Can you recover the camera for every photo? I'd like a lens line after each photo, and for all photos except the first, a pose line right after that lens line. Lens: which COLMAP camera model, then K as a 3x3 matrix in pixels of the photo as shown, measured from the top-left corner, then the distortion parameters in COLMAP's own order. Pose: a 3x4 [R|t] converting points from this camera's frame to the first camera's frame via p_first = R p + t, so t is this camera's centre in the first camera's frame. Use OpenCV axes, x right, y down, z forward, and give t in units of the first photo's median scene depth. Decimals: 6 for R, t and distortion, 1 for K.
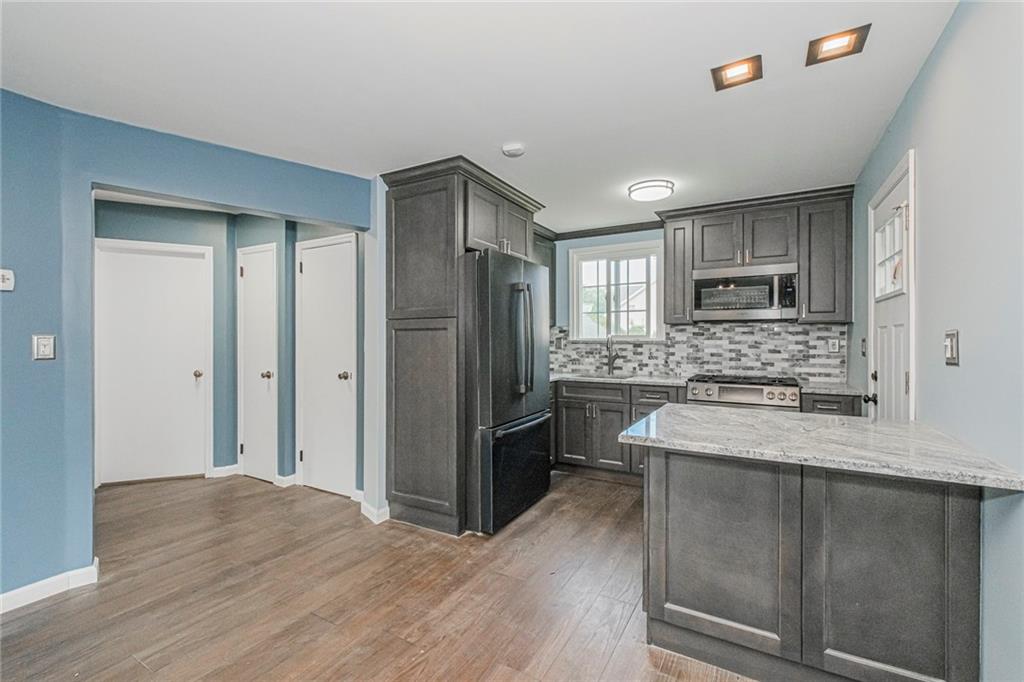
lens RADIAL K [[441.6, 0, 511.3], [0, 441.6, 339.1], [0, 0, 1]] dist [-0.003645, 0.000287]
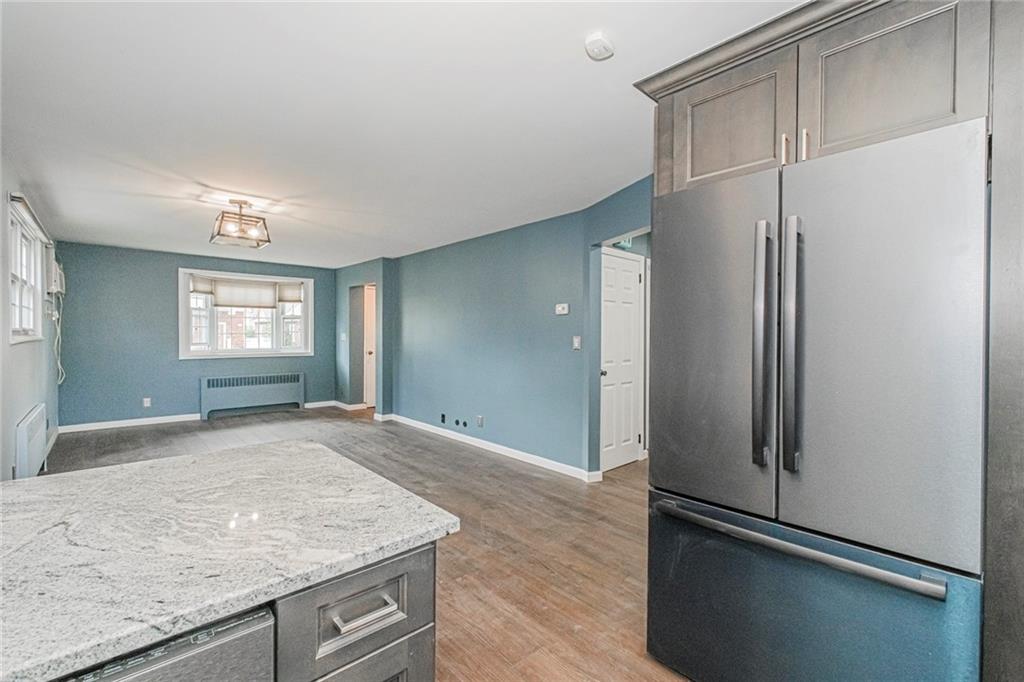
lens RADIAL K [[441.6, 0, 515.3], [0, 441.6, 338.0], [0, 0, 1]] dist [-0.003645, 0.000287]
pose [[-0.299844, 0.005677, -0.953971, 0.463137], [-0.007822, 0.999934, 0.008409, -0.008645], [0.953956, 0.009983, -0.299780, 0.765224]]
